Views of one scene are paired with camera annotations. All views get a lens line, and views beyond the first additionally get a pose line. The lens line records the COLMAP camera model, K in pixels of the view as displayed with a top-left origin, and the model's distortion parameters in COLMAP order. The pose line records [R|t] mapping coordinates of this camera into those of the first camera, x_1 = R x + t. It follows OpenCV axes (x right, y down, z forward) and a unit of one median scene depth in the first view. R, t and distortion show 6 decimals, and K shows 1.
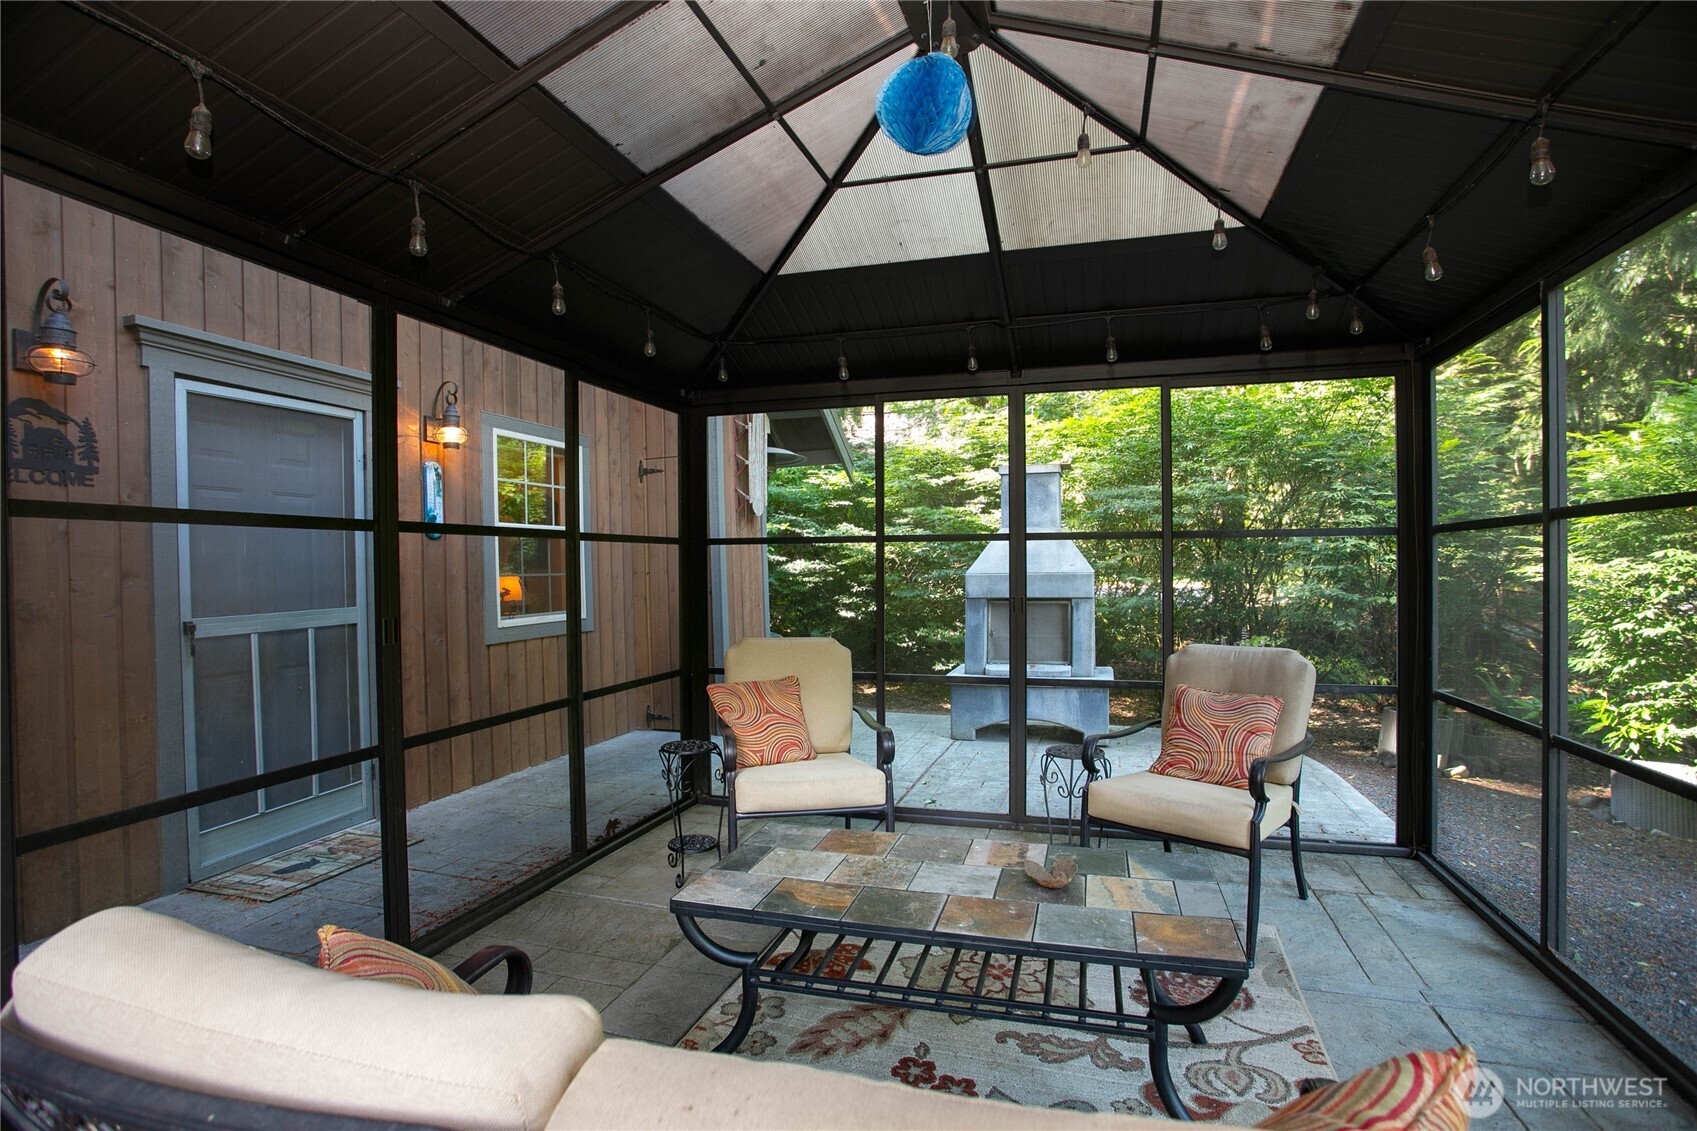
lens RADIAL K [[809.1, 0, 845.7], [0, 809.1, 561.3], [0, 0, 1]] dist [0.002473, 0.000932]
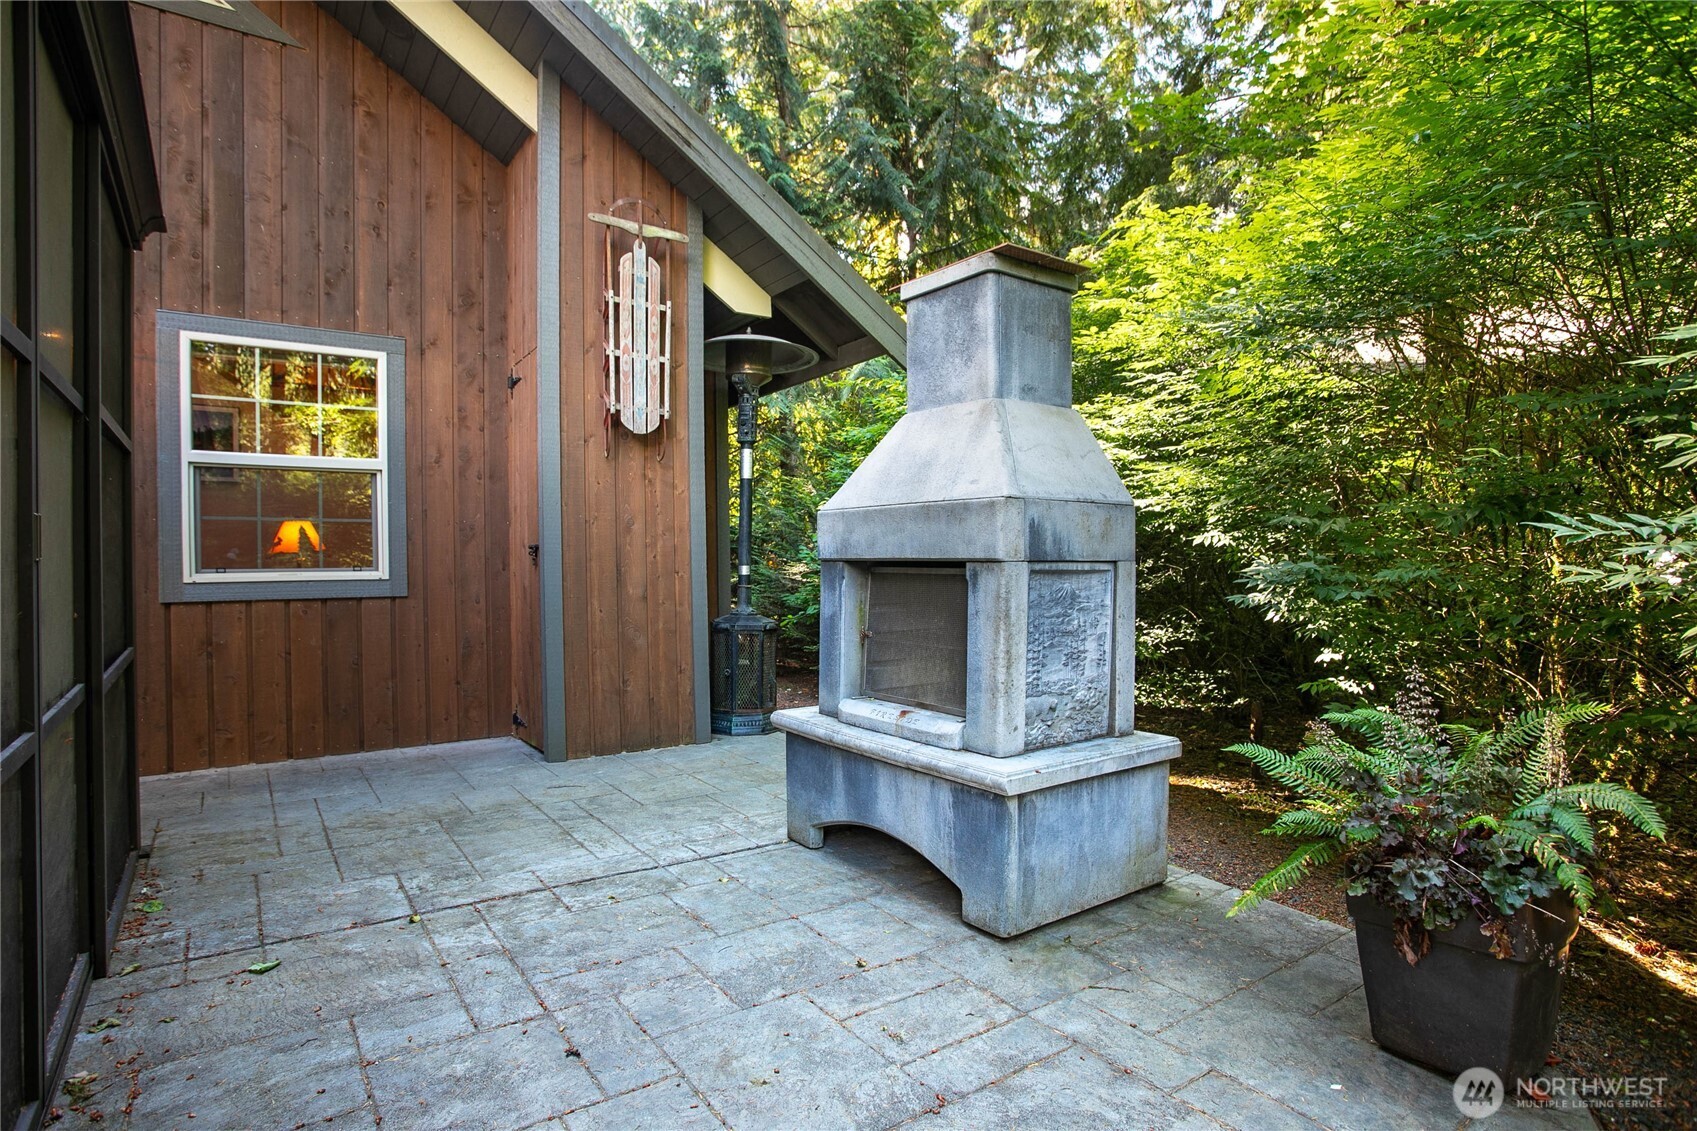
lens RADIAL K [[882.2, 0, 848.9], [0, 882.2, 565.2], [0, 0, 1]] dist [-0.004440, 0.000248]
pose [[0.784626, 0.013912, -0.619813, 0.550425], [-0.000797, 0.999770, 0.021430, 0.040395], [0.619968, -0.016321, 0.784457, 0.649290]]
